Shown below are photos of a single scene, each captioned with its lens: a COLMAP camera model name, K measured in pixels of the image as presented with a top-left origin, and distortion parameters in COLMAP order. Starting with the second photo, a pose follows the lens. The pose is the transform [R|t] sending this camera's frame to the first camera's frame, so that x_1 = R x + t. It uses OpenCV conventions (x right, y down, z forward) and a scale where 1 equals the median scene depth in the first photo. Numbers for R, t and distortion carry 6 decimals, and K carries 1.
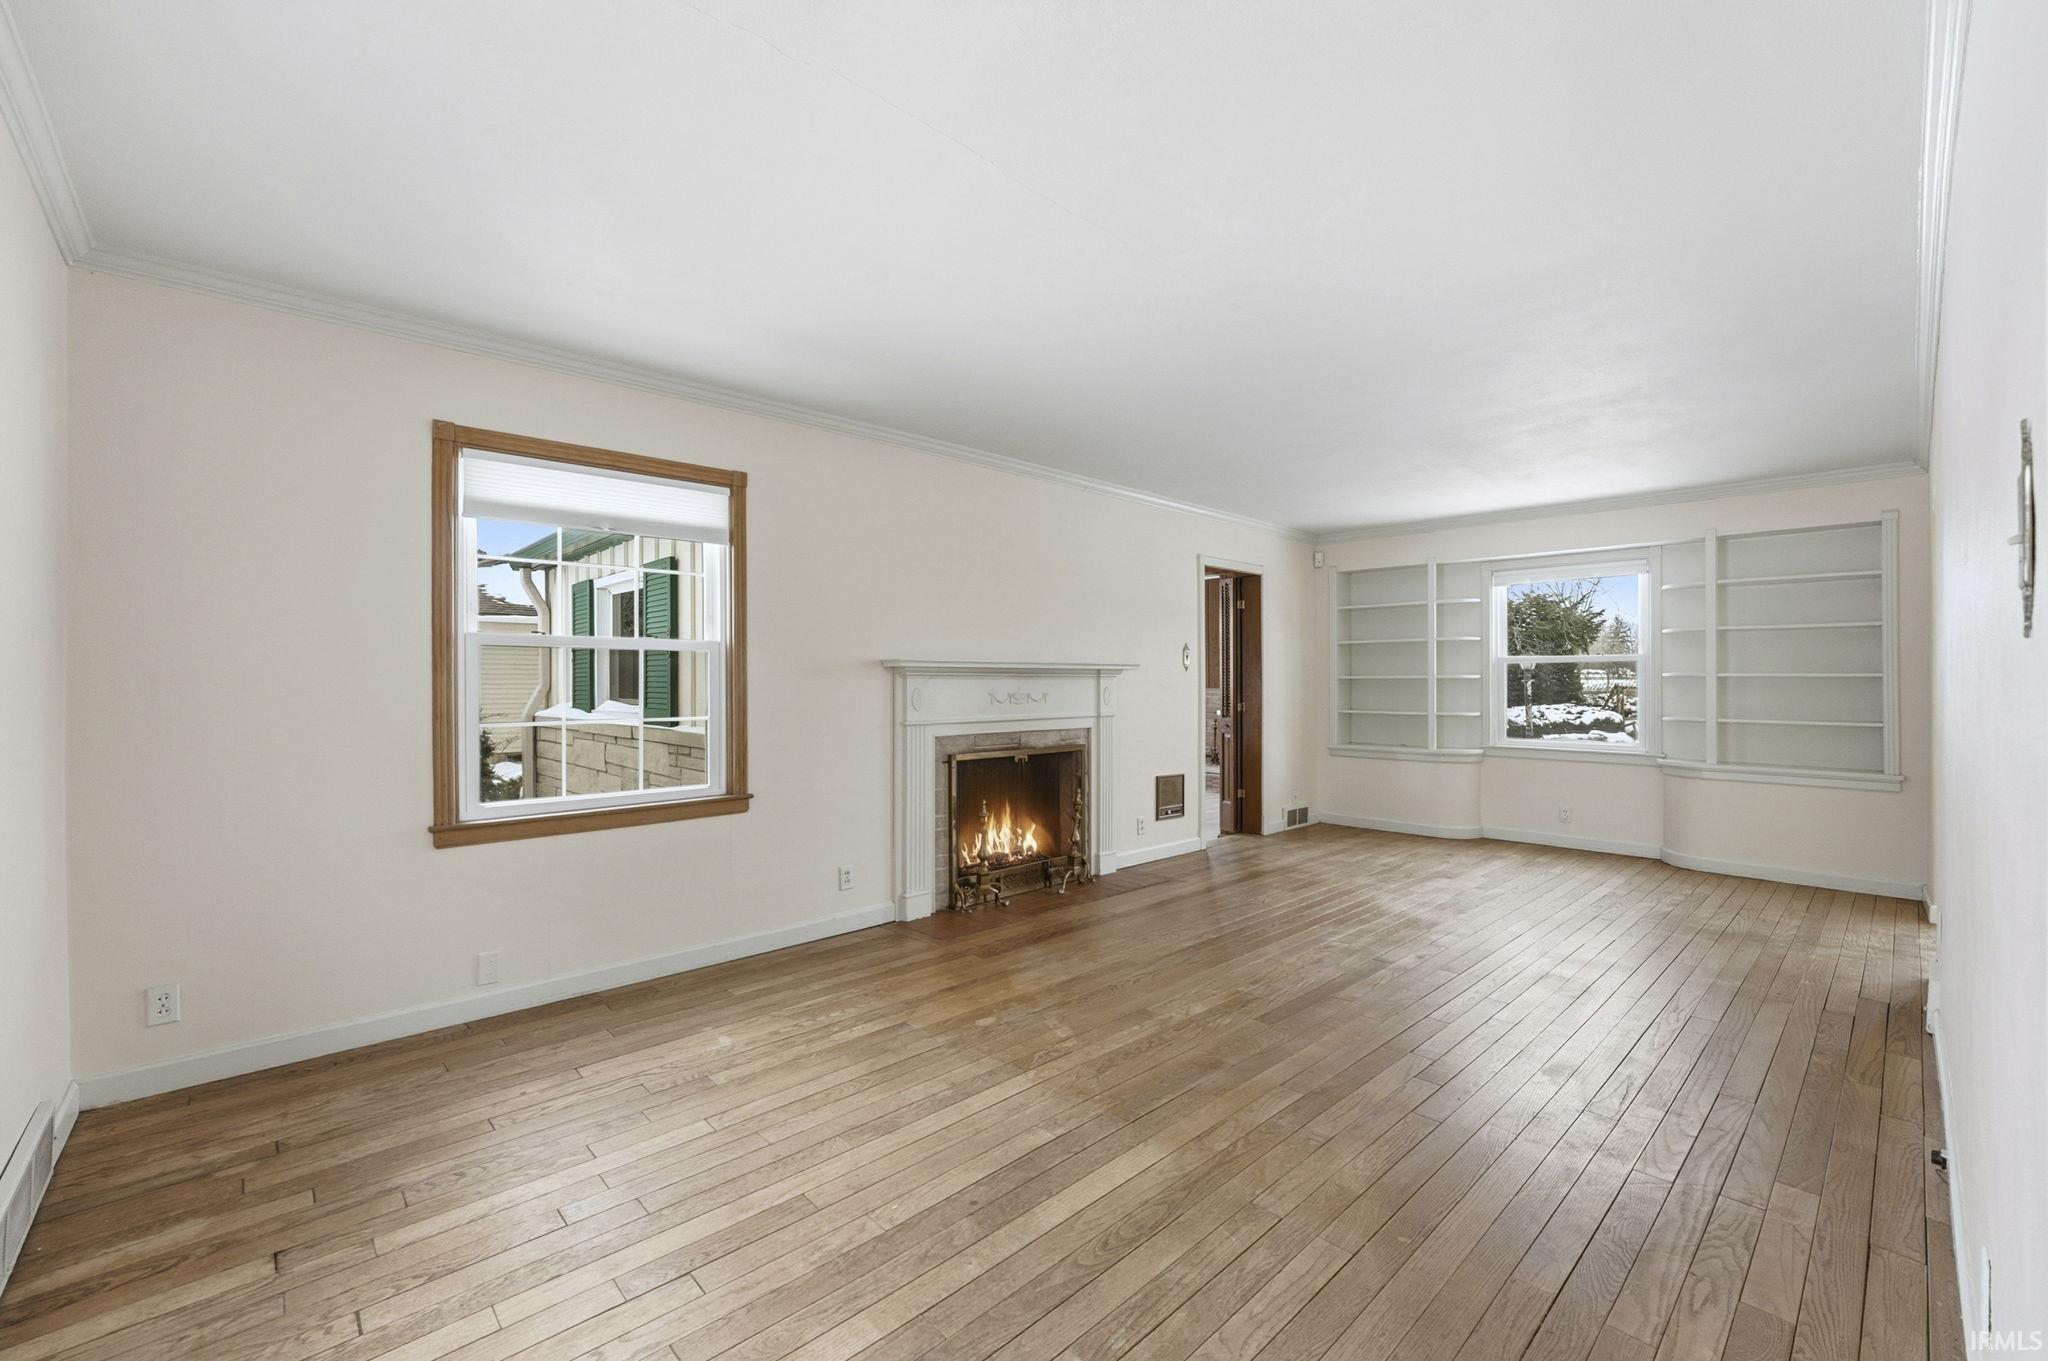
lens RADIAL K [[828.2, 0, 1029.5], [0, 828.2, 685.1], [0, 0, 1]] dist [-0.012596, 0.000263]
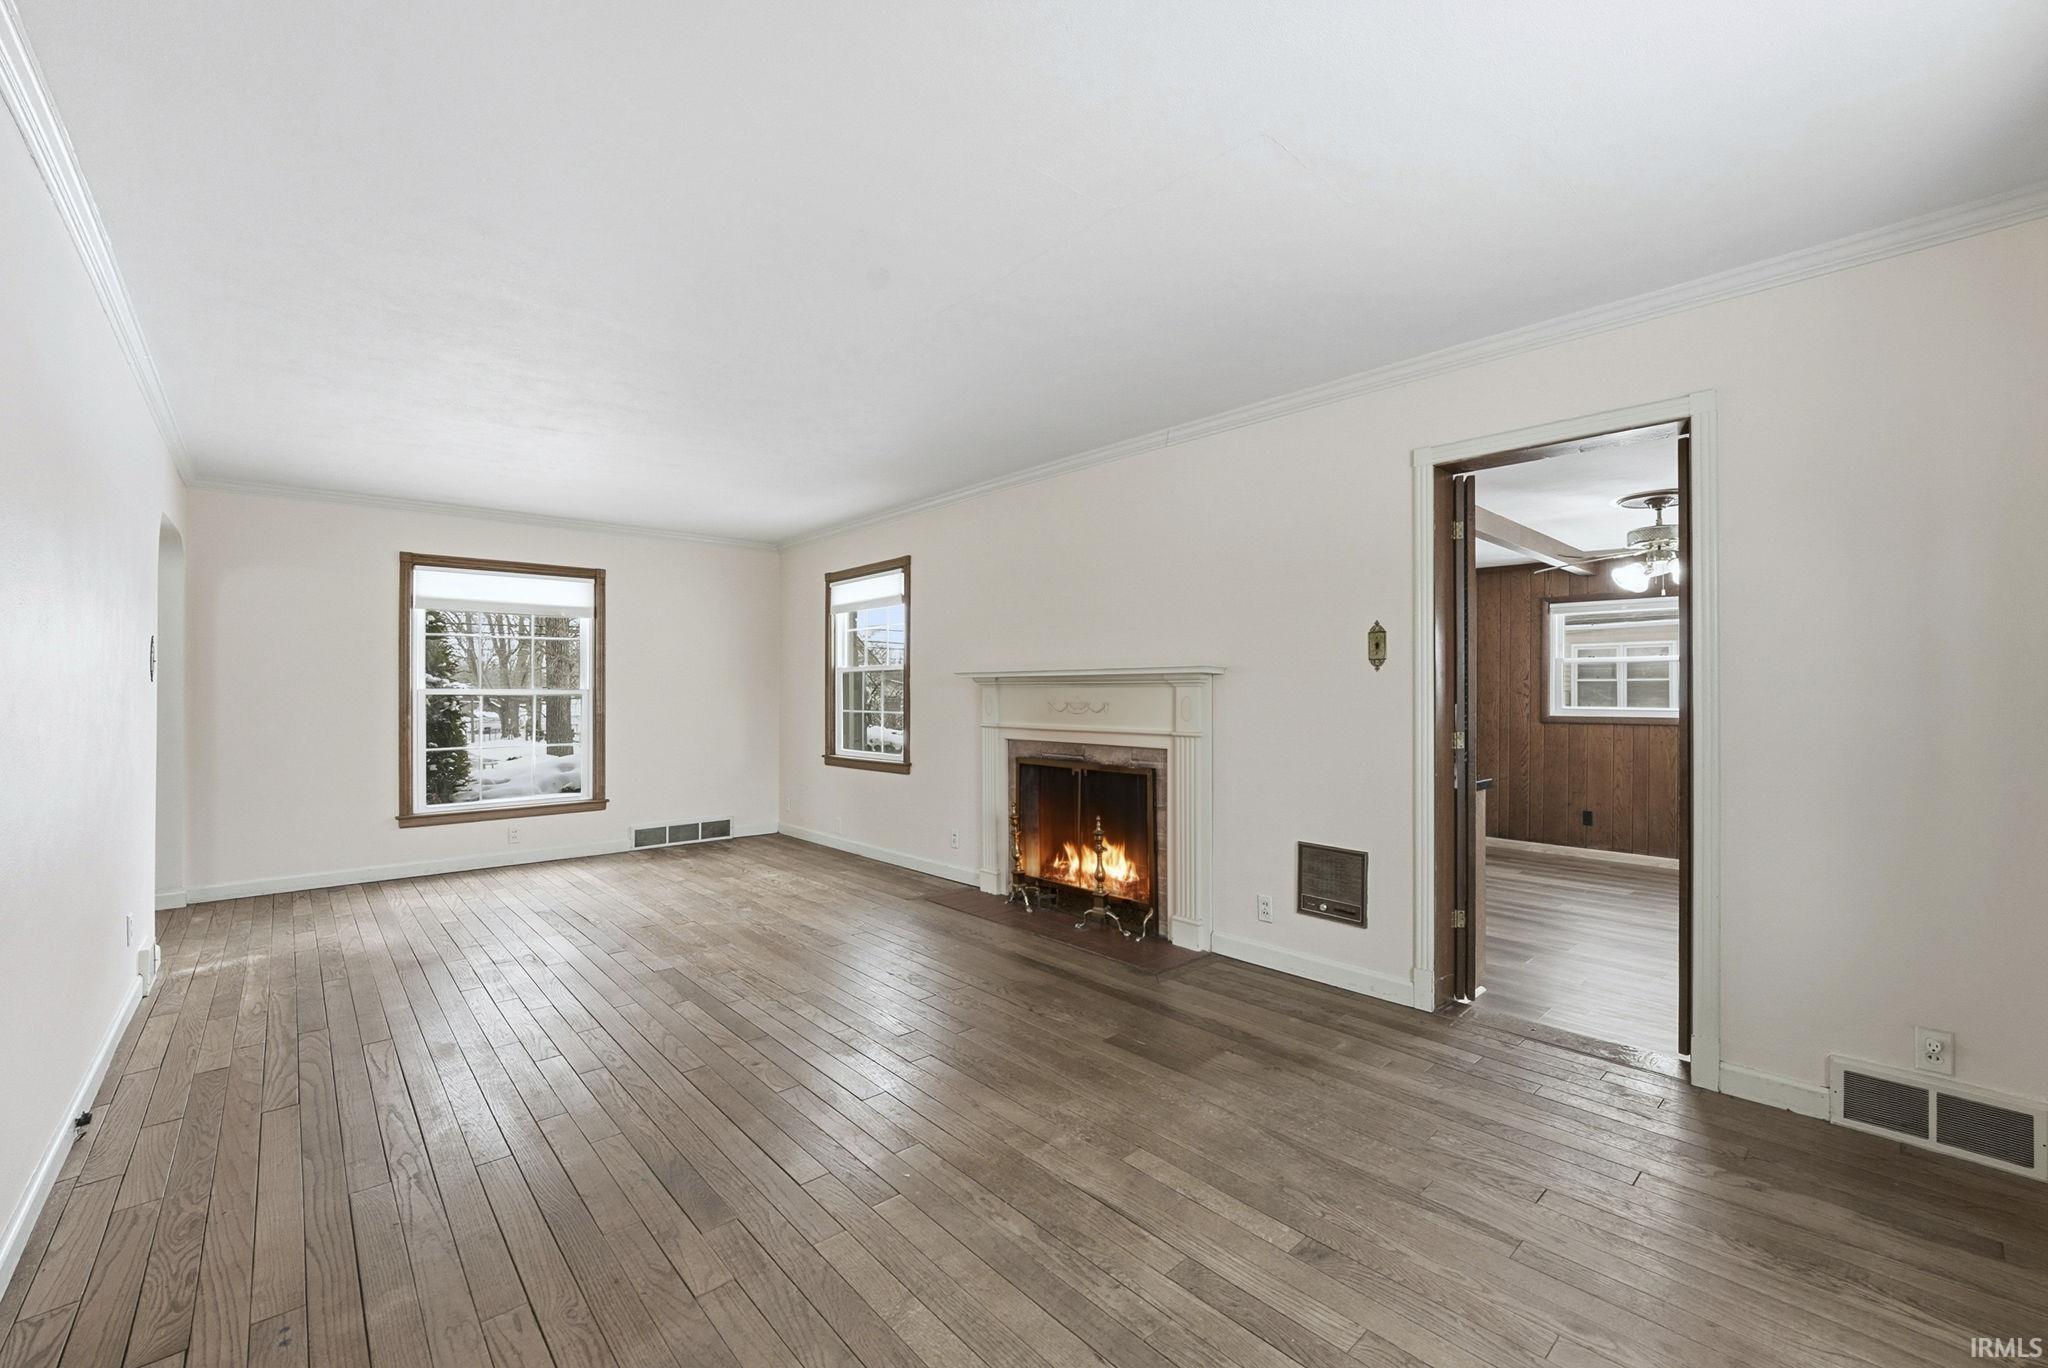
lens RADIAL K [[828.2, 0, 1031.7], [0, 828.2, 688.2], [0, 0, 1]] dist [-0.012596, 0.000263]
pose [[-0.007549, -0.005810, -0.999955, 0.938685], [-0.004243, 0.999974, -0.005778, -0.000554], [0.999963, 0.004199, -0.007574, 0.971799]]
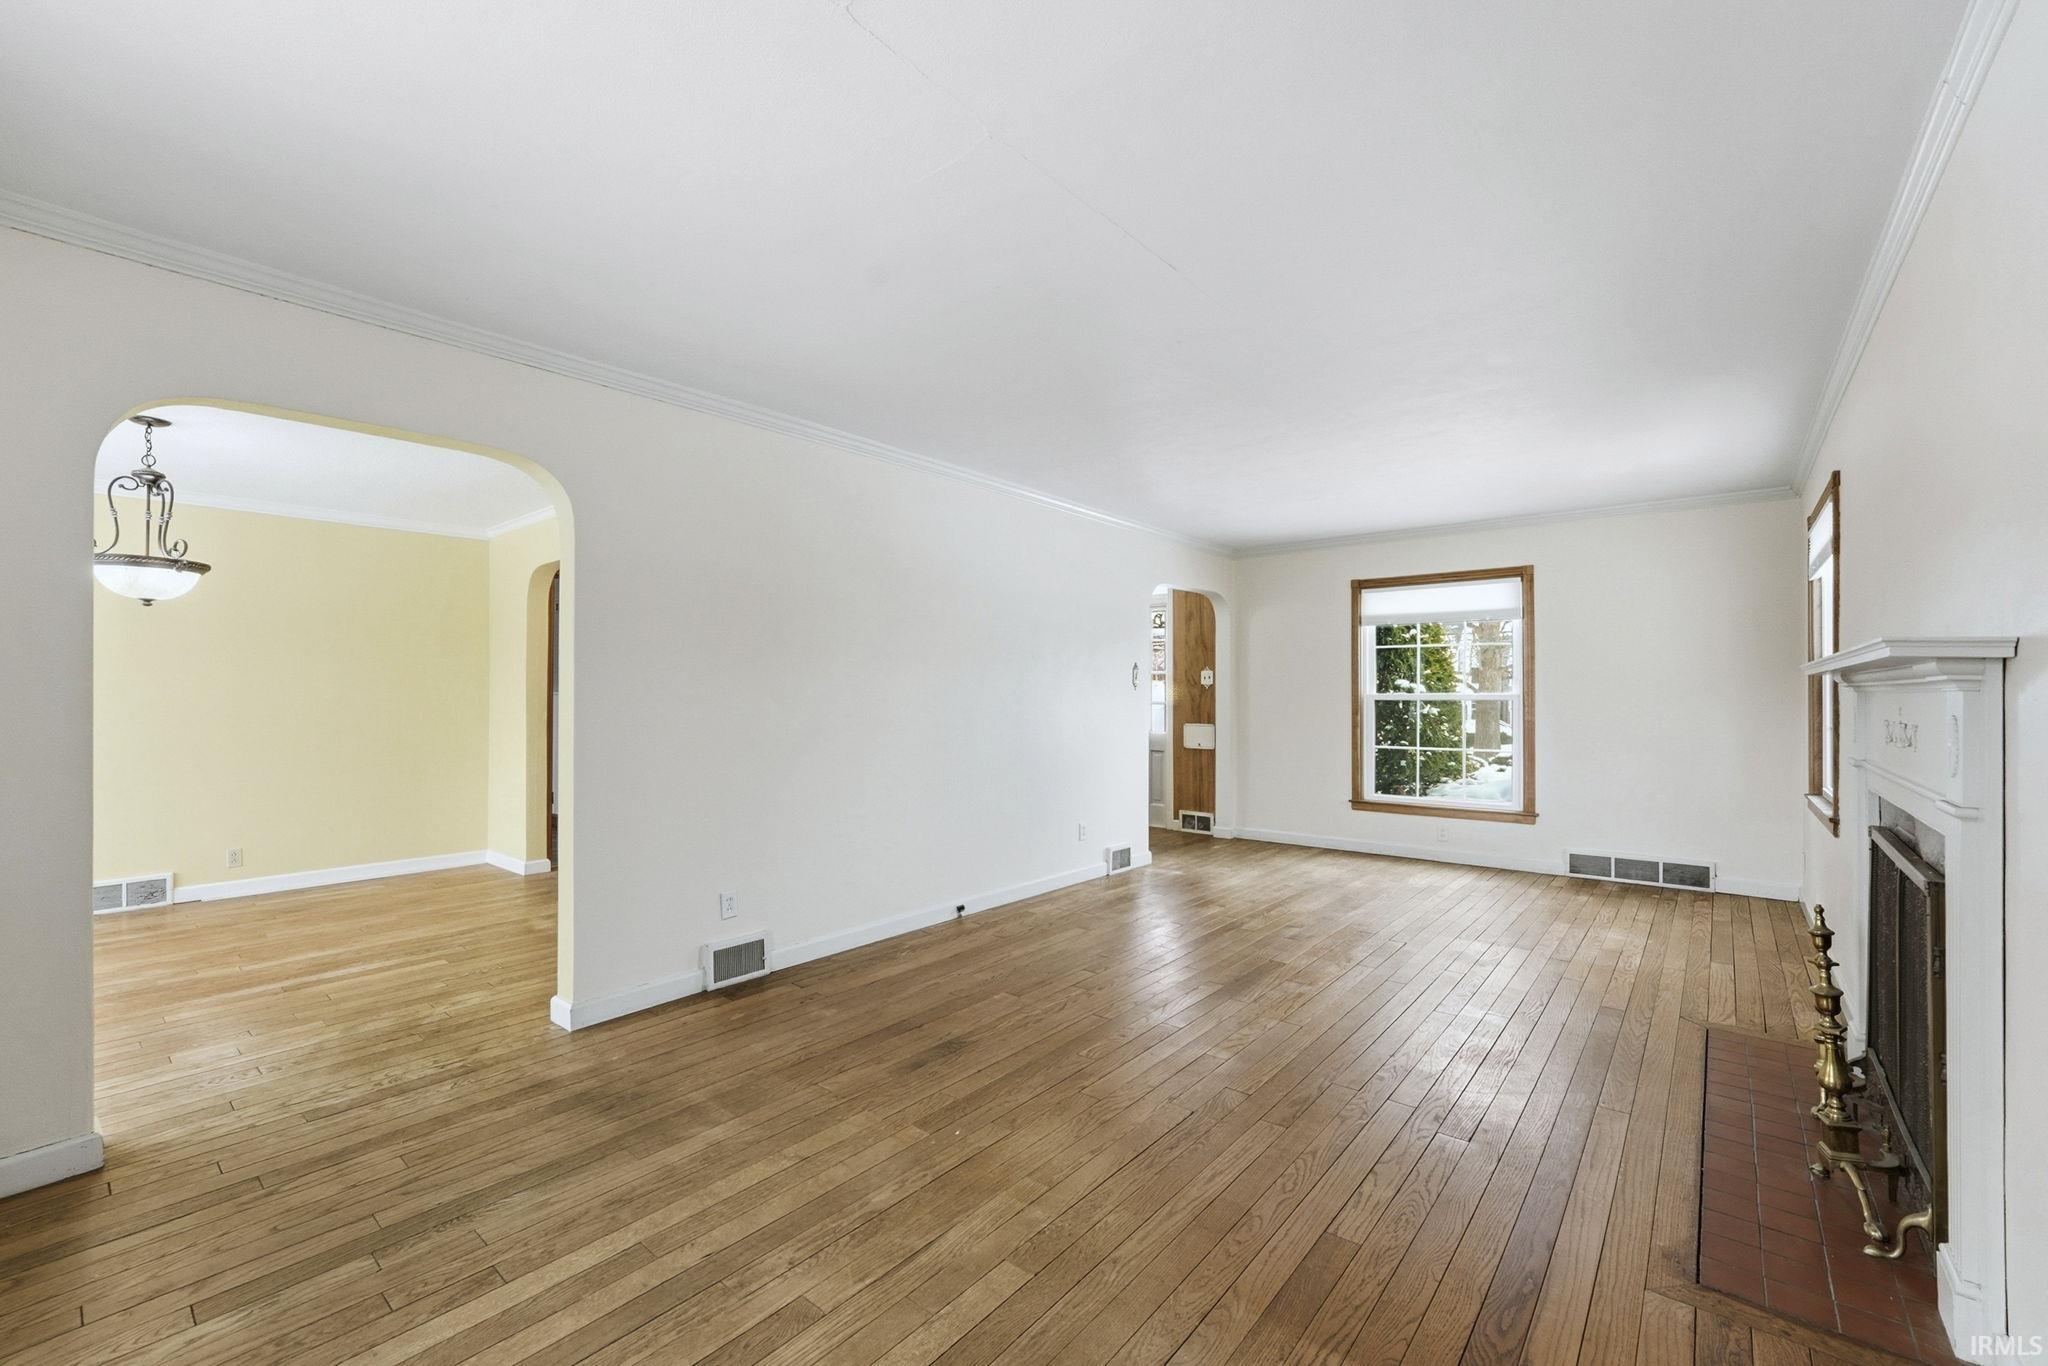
lens RADIAL K [[828.2, 0, 1019.6], [0, 828.2, 685.6], [0, 0, 1]] dist [-0.012596, 0.000263]
pose [[-0.990176, -0.004351, -0.139760, 0.540259], [-0.003682, 0.999981, -0.005044, -0.007251], [0.139779, -0.004480, -0.990173, 1.387143]]
